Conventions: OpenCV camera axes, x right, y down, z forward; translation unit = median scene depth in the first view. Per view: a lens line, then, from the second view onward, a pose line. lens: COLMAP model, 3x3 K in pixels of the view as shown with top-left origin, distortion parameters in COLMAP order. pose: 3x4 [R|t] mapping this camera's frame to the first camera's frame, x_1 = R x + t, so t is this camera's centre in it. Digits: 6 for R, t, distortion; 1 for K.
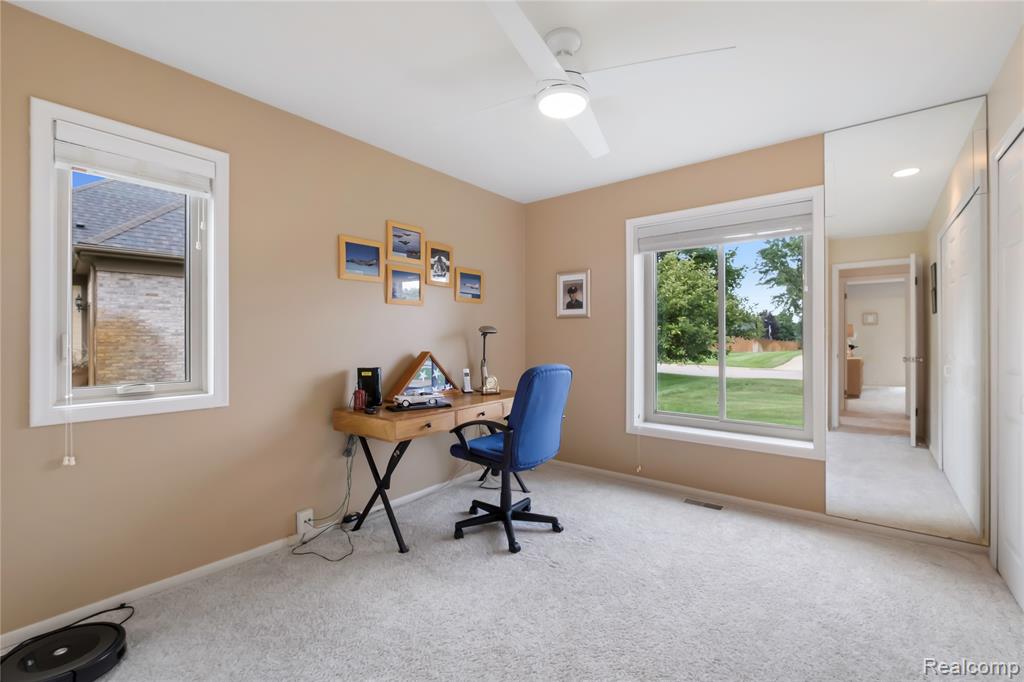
lens RADIAL K [[447.4, 0, 514.1], [0, 447.4, 335.0], [0, 0, 1]] dist [0.001303, -0.000389]
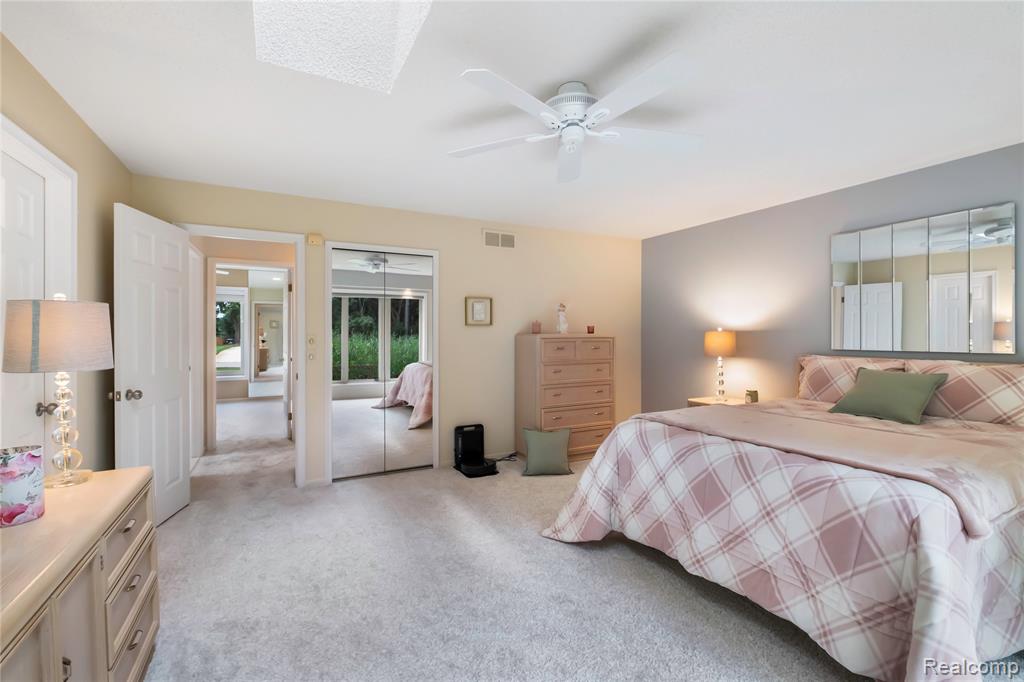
lens RADIAL K [[447.4, 0, 515.7], [0, 447.4, 333.7], [0, 0, 1]] dist [0.001303, -0.000389]
pose [[0.411551, 0.005909, 0.911367, -0.420034], [-0.011918, 0.999928, -0.001102, -0.013193], [-0.911309, -0.010409, 0.411592, -0.604345]]
